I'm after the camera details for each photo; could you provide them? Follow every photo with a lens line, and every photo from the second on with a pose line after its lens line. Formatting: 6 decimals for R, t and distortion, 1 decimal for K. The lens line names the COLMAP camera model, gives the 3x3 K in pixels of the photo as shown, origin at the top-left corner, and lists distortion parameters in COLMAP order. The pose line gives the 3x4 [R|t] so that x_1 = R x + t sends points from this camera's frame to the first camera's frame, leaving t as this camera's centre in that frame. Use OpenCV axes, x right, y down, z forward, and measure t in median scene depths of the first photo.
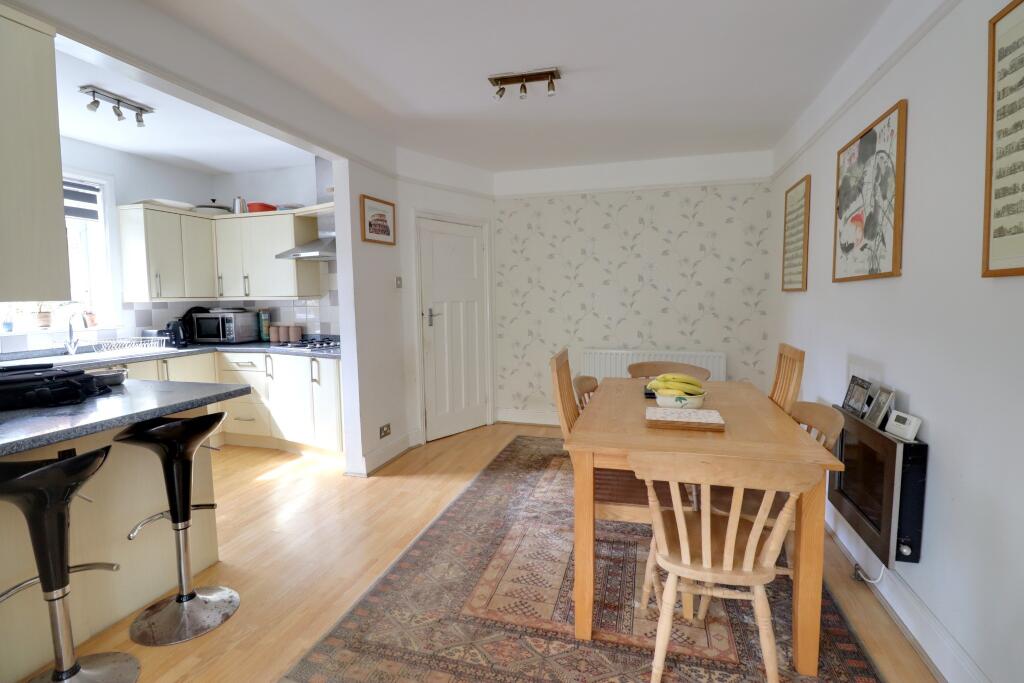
lens RADIAL K [[479.0, 0, 525.8], [0, 479.0, 331.5], [0, 0, 1]] dist [0.001910, -0.010961]
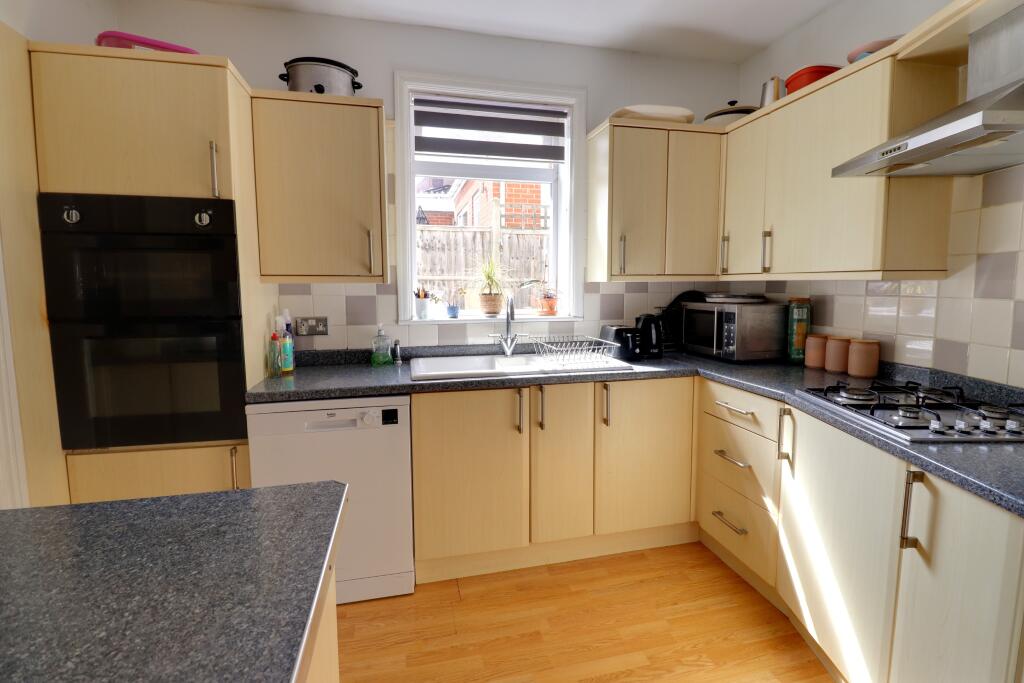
lens RADIAL K [[479.0, 0, 525.8], [0, 479.0, 331.5], [0, 0, 1]] dist [0.001910, -0.010961]
pose [[0.483220, 0.097348, -0.870070, -0.275703], [-0.066048, 0.995020, 0.074646, -0.034545], [0.873004, 0.021396, 0.487244, 0.565014]]
